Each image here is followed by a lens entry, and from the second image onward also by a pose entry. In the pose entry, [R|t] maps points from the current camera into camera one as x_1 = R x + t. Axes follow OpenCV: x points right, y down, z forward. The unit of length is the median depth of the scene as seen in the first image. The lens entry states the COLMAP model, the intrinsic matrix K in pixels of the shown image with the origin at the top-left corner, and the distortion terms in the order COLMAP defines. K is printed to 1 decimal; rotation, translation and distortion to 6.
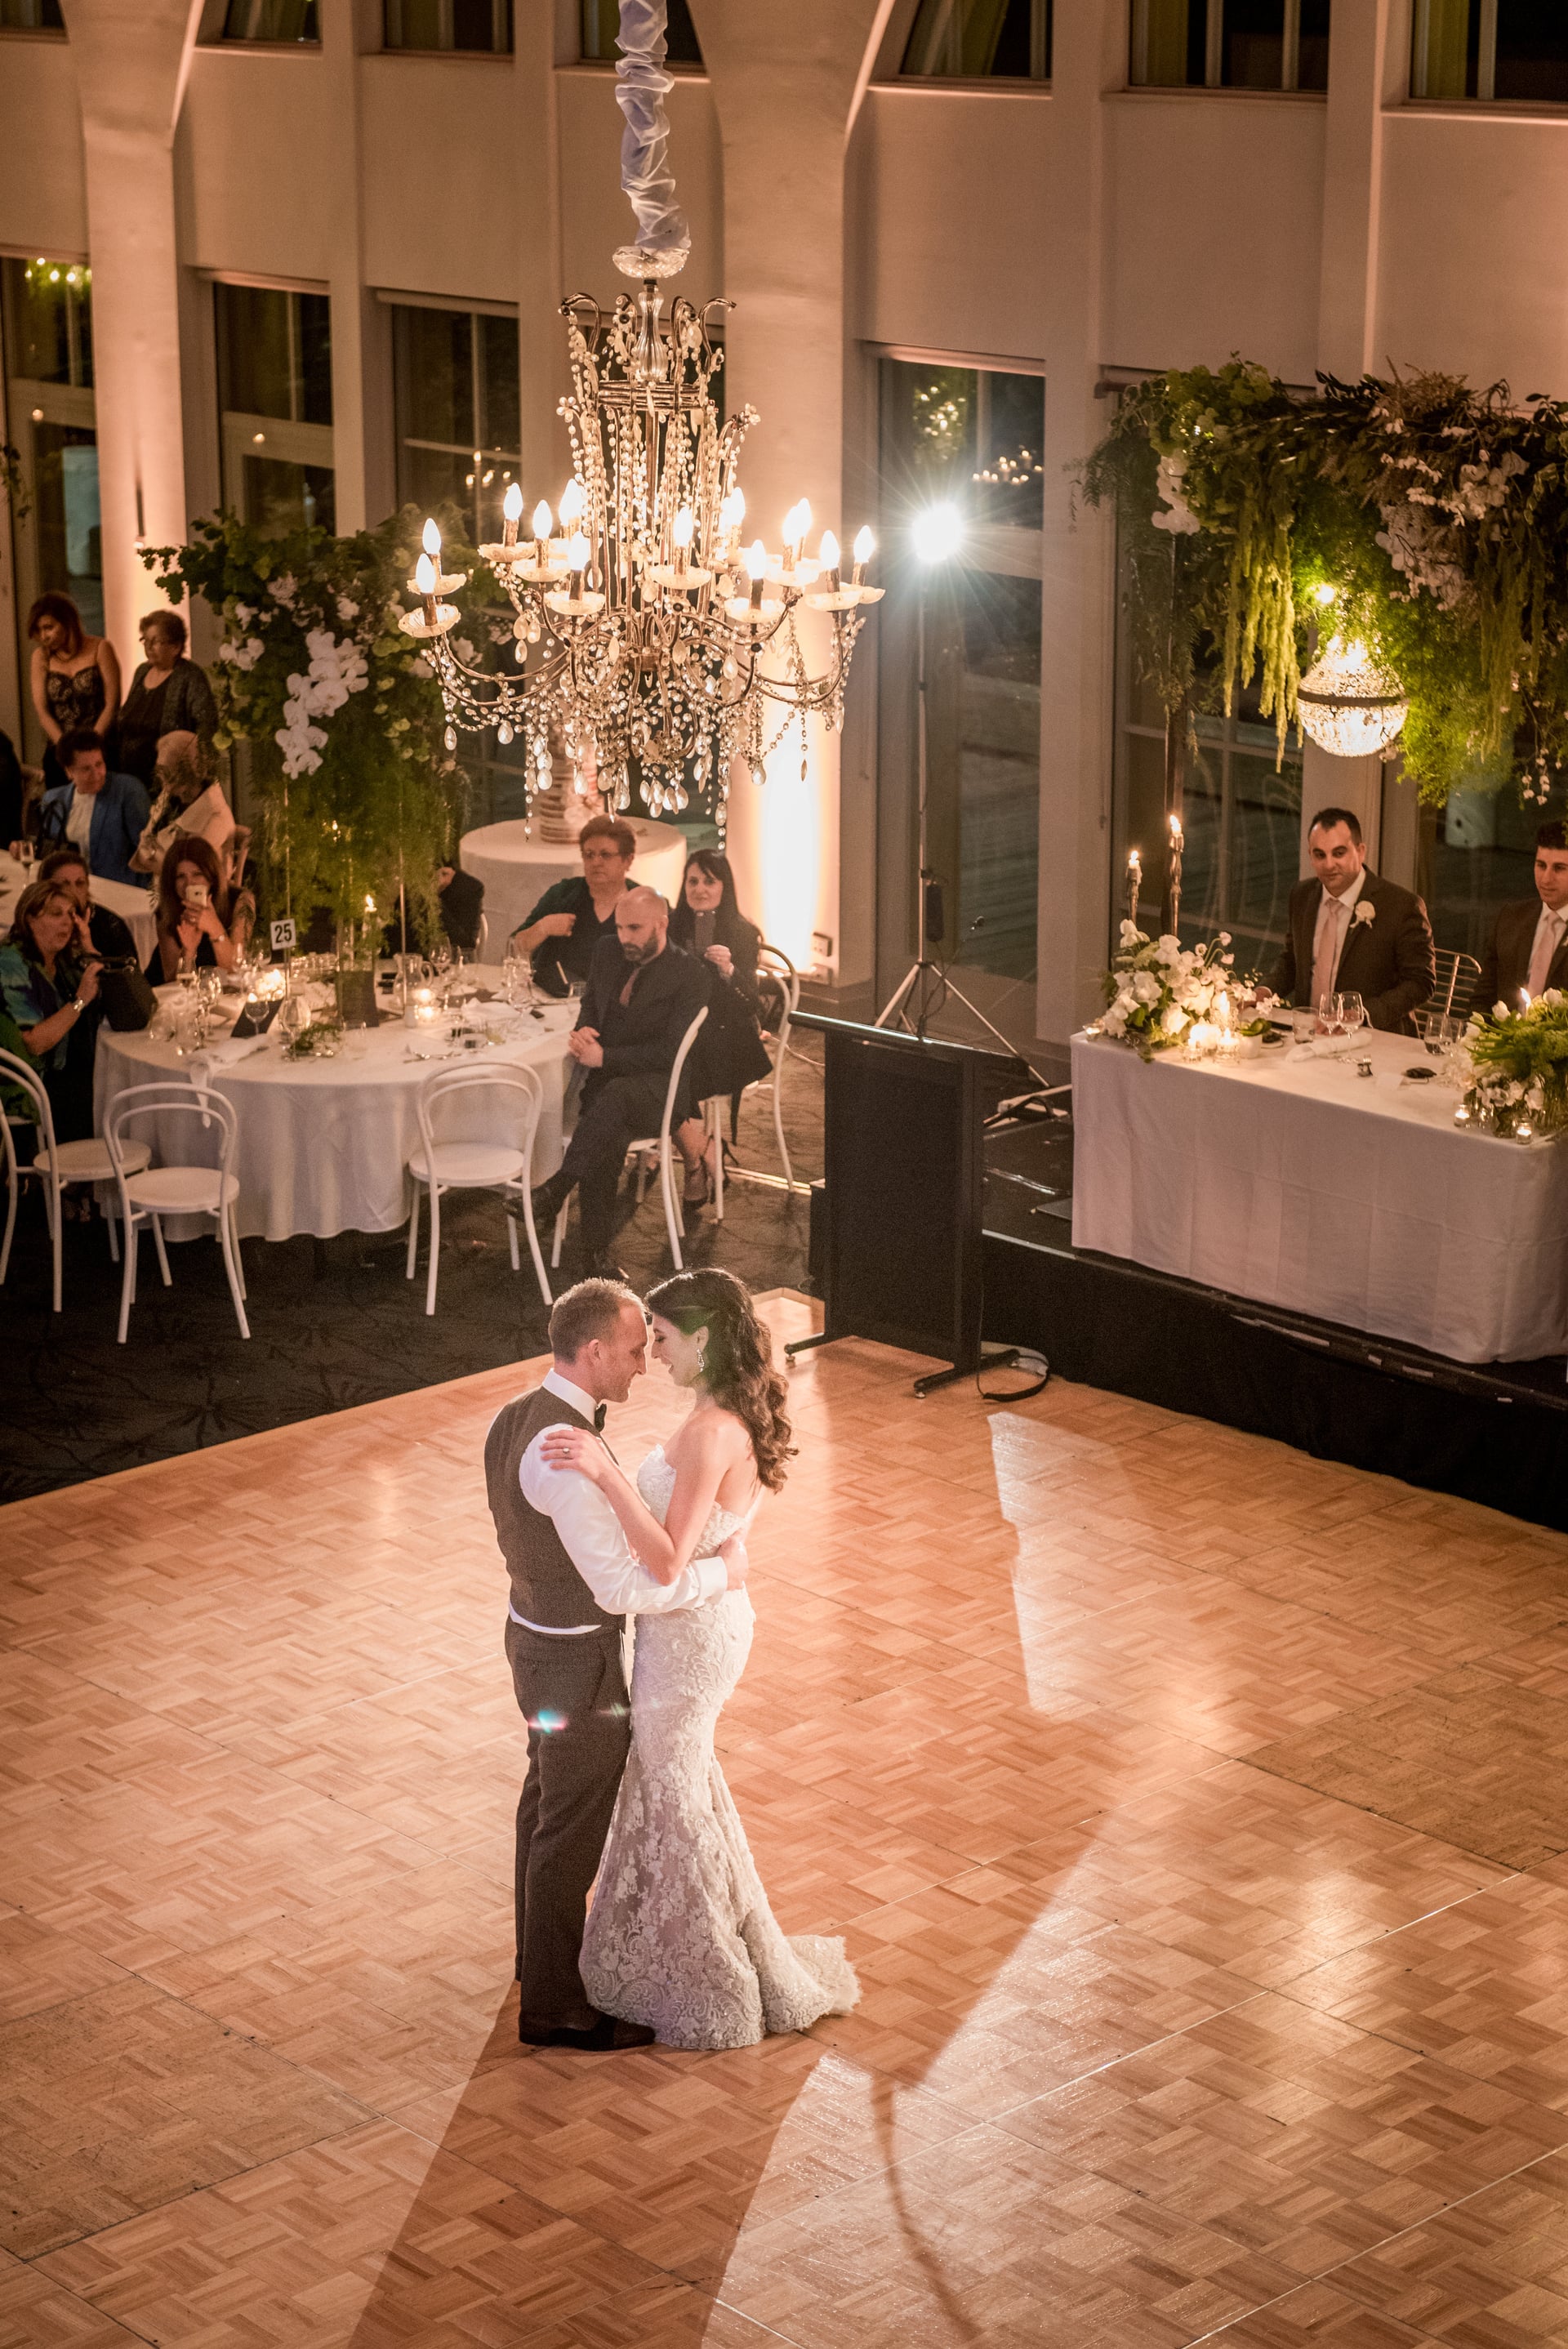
lens RADIAL K [[4634.7, 0, 784.0], [0, 4634.7, 1174.5], [0, 0, 1]] dist [0.348780, -3.367711]
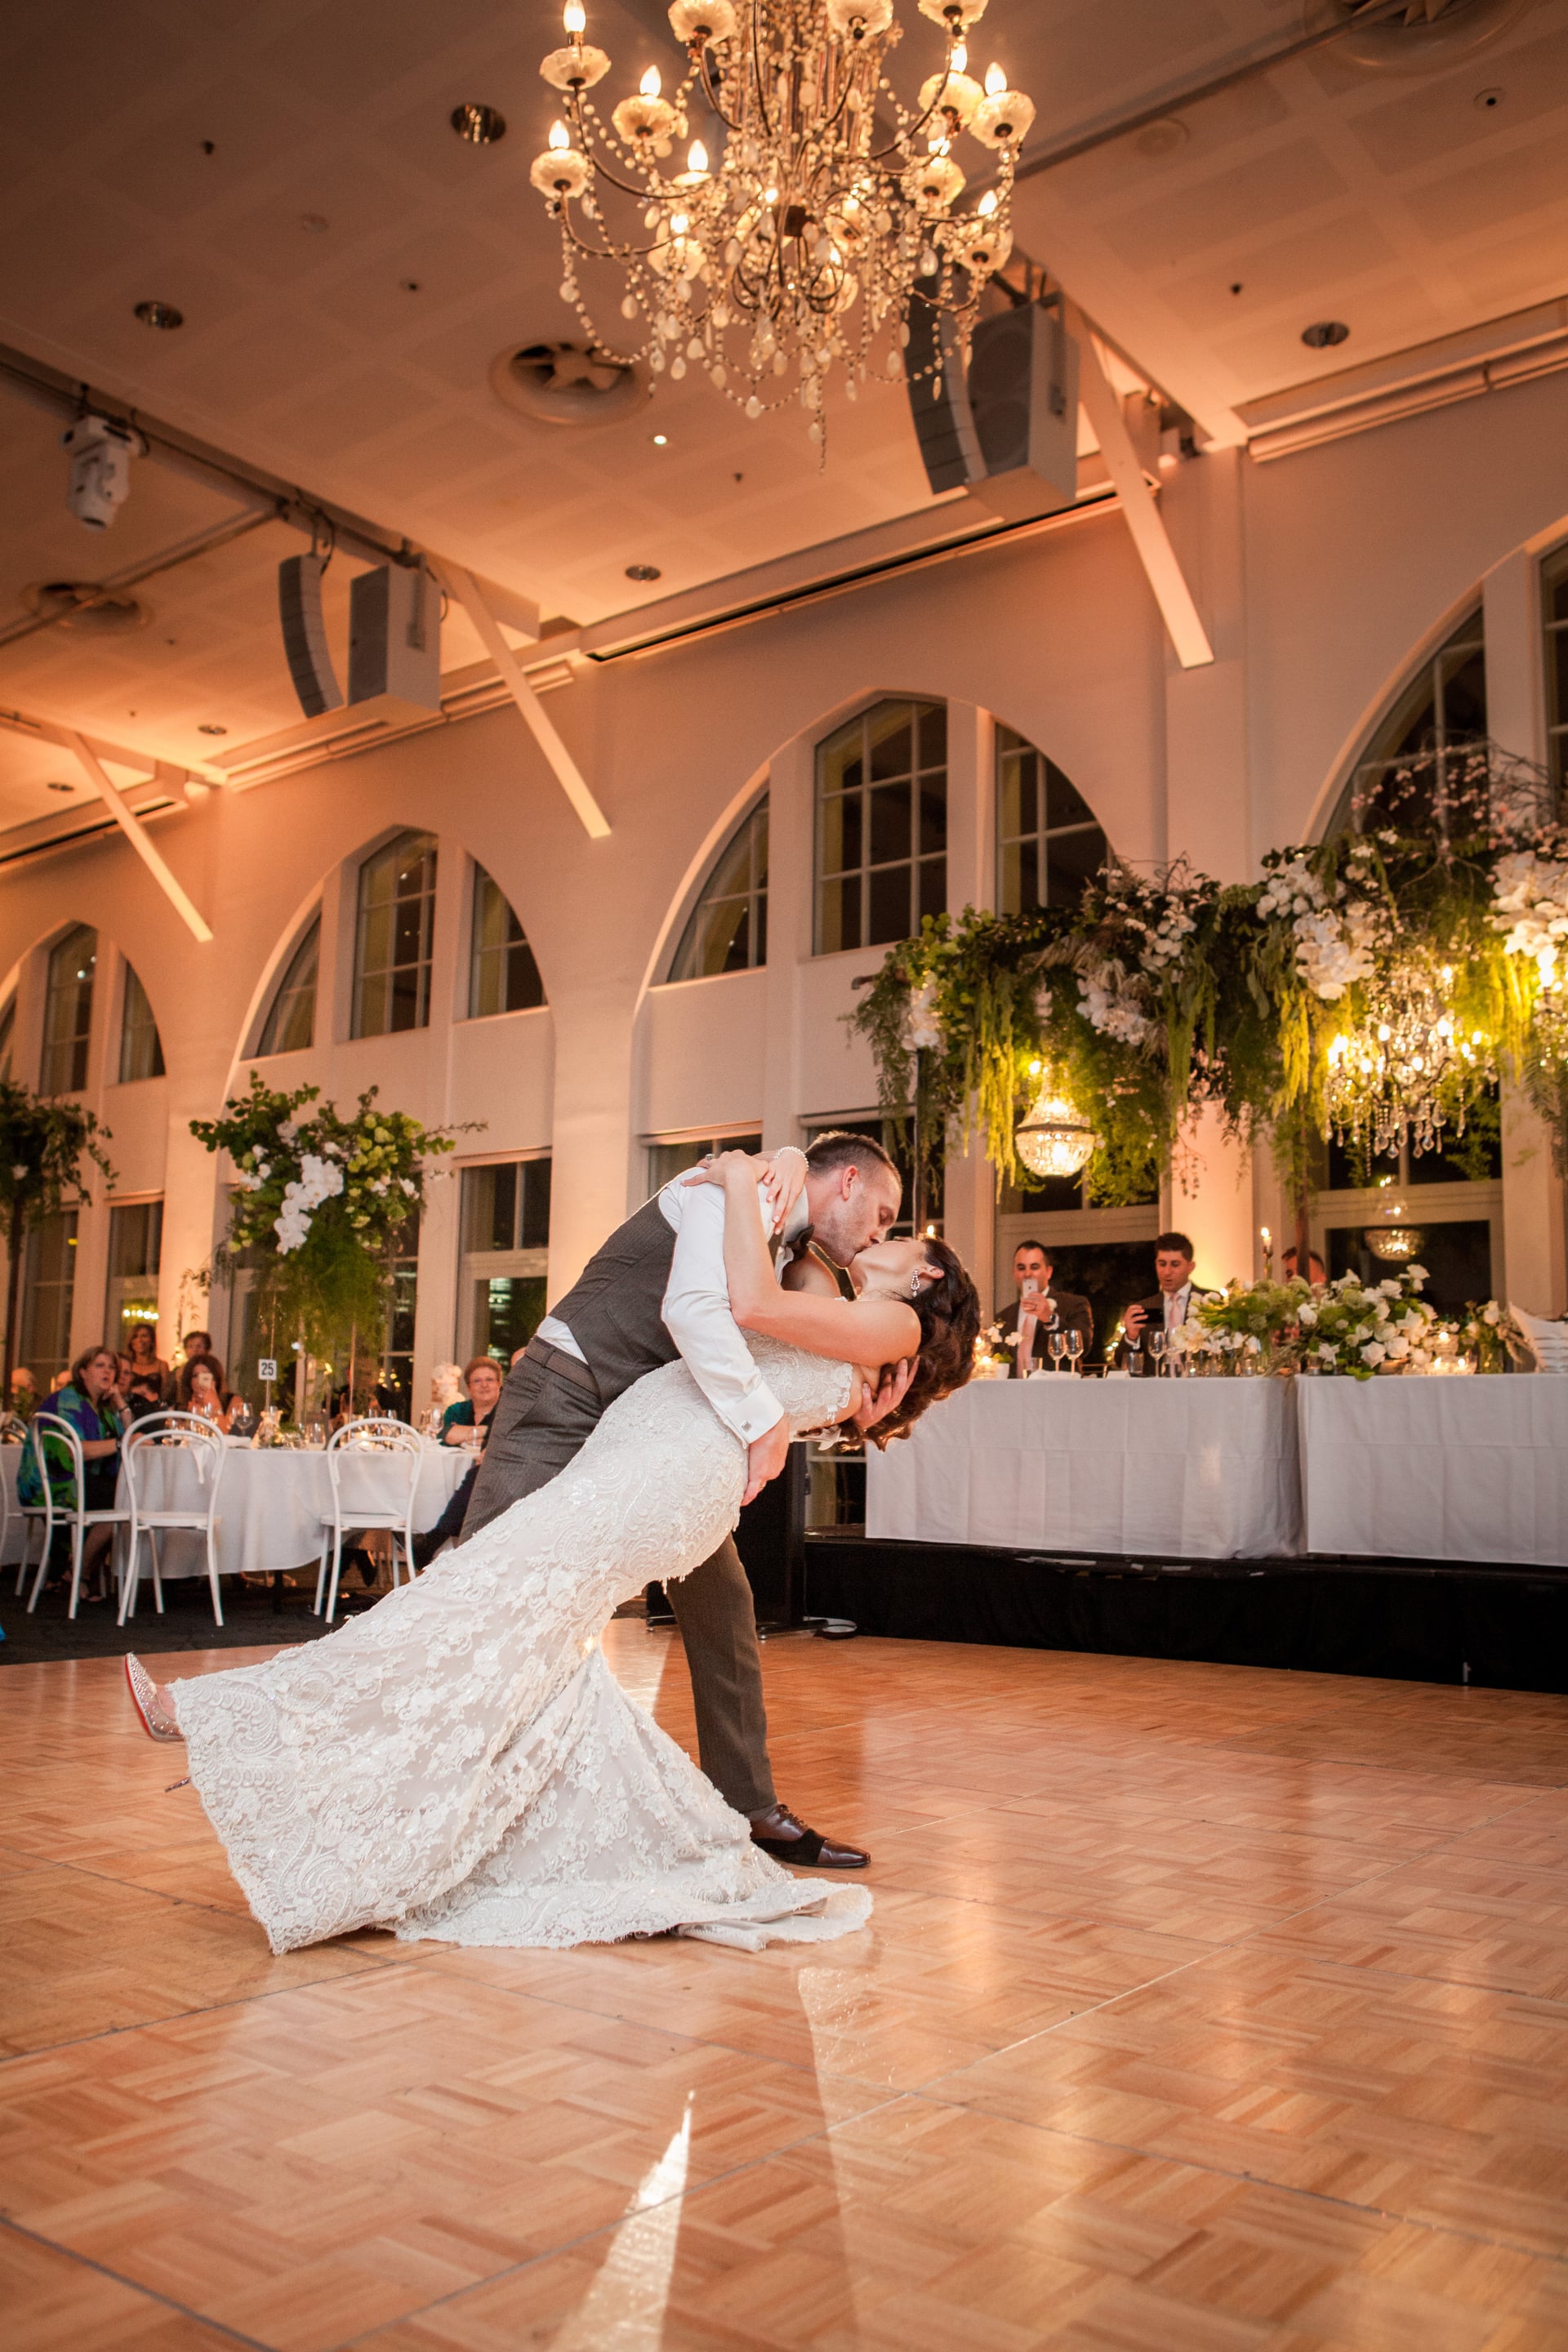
lens RADIAL K [[1951.0, 0, 784.0], [0, 1951.0, 1176.0], [0, 0, 1]] dist [-0.085752, 0.006496]
pose [[0.986388, 0.040619, 0.159339, -0.050676], [0.026713, 0.916554, -0.399019, 0.133175], [-0.162251, 0.397843, 0.902992, 0.436416]]
